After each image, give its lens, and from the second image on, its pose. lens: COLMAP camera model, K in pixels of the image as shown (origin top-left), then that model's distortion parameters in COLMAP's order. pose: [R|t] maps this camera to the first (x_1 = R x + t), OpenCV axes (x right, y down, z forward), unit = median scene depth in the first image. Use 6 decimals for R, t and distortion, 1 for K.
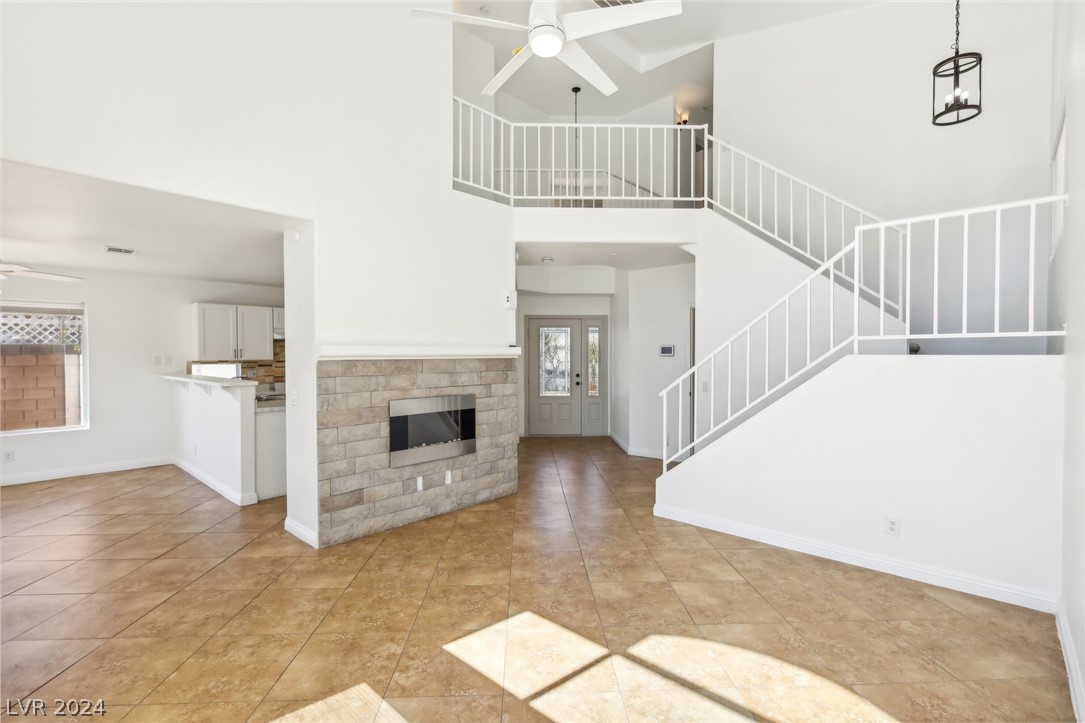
lens RADIAL K [[500.5, 0, 543.4], [0, 500.5, 360.2], [0, 0, 1]] dist [-0.000856, 0.000304]
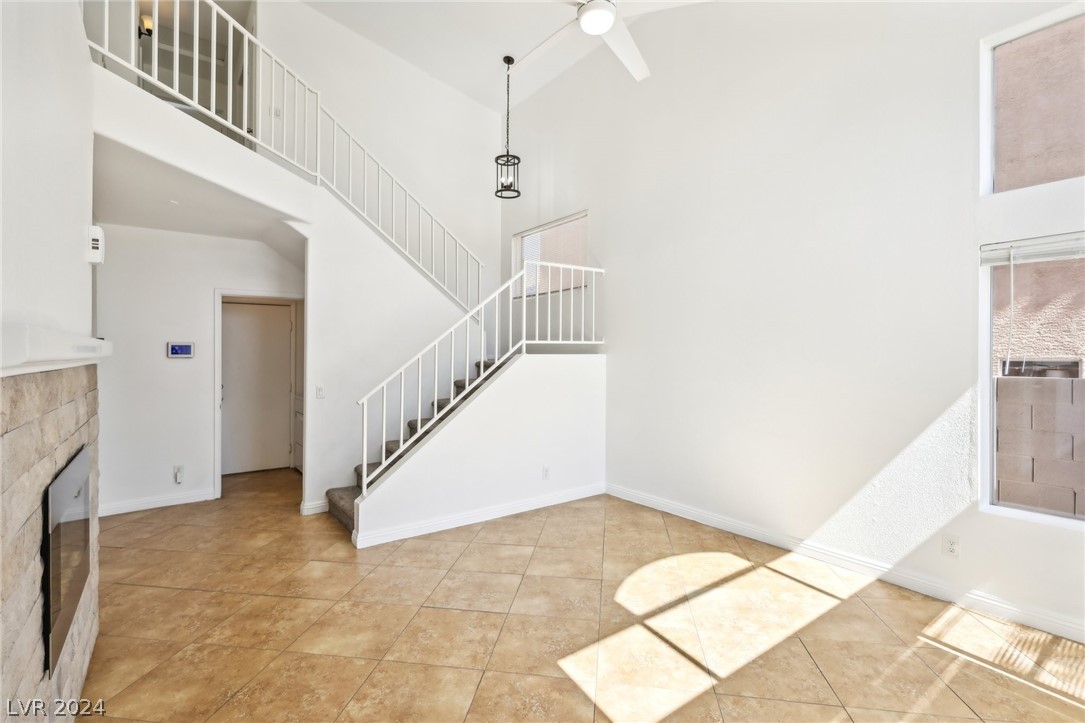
lens RADIAL K [[500.5, 0, 543.0], [0, 500.5, 354.1], [0, 0, 1]] dist [-0.000856, 0.000304]
pose [[0.187402, 0.000969, 0.982283, -0.741178], [0.015332, 0.999875, -0.003912, -0.006206], [-0.982164, 0.015794, 0.187364, 0.749222]]
